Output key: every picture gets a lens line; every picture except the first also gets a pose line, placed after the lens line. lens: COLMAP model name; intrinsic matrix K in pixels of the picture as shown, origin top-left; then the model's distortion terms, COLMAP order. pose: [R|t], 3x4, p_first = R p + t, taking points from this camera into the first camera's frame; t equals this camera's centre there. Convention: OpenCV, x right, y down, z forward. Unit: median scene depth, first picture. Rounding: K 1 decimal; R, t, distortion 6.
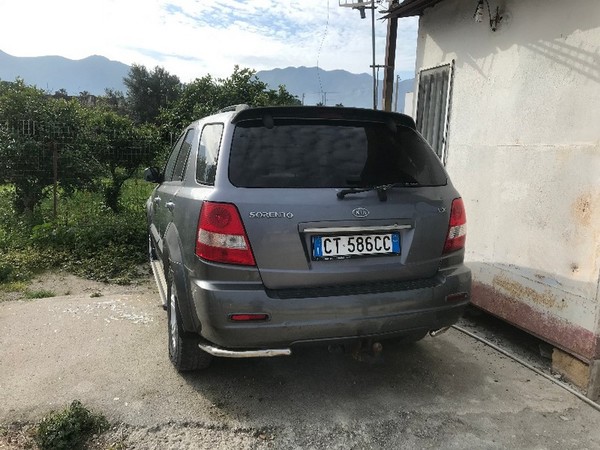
lens RADIAL K [[481.6, 0, 301.2], [0, 481.6, 225.8], [0, 0, 1]] dist [0.011250, -0.019424]
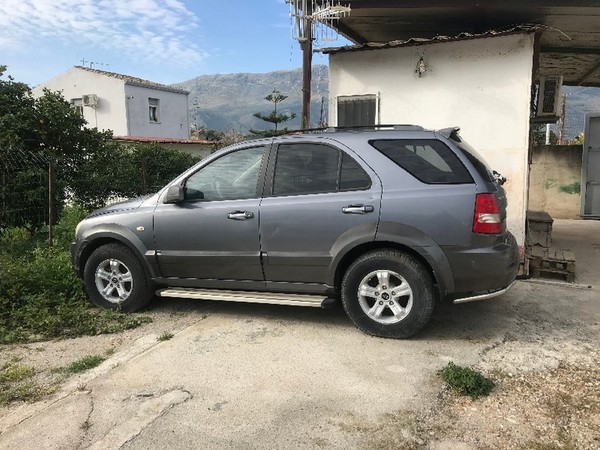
lens RADIAL K [[481.6, 0, 300.2], [0, 481.6, 225.0], [0, 0, 1]] dist [0.011250, -0.019424]
pose [[0.664468, -0.148137, 0.732487, -1.595441], [0.153139, 0.986347, 0.060560, -0.132534], [-0.731458, 0.071932, 0.678082, 0.393386]]
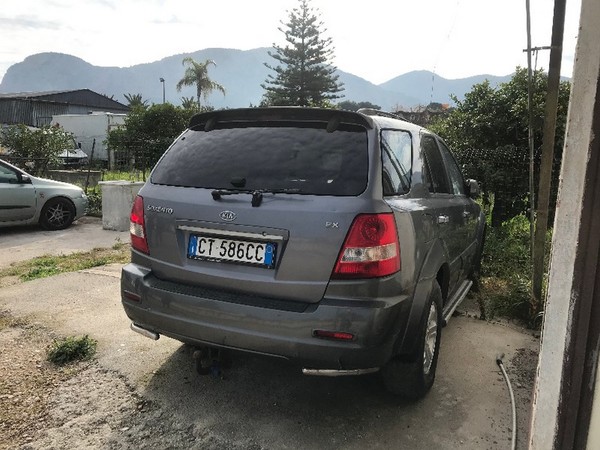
lens RADIAL K [[481.6, 0, 301.3], [0, 481.6, 225.1], [0, 0, 1]] dist [0.011250, -0.019424]
pose [[0.707888, 0.093507, -0.700108, 0.882716], [-0.116446, 0.993085, 0.014898, -0.039827], [0.696660, 0.070979, 0.713881, 0.409374]]
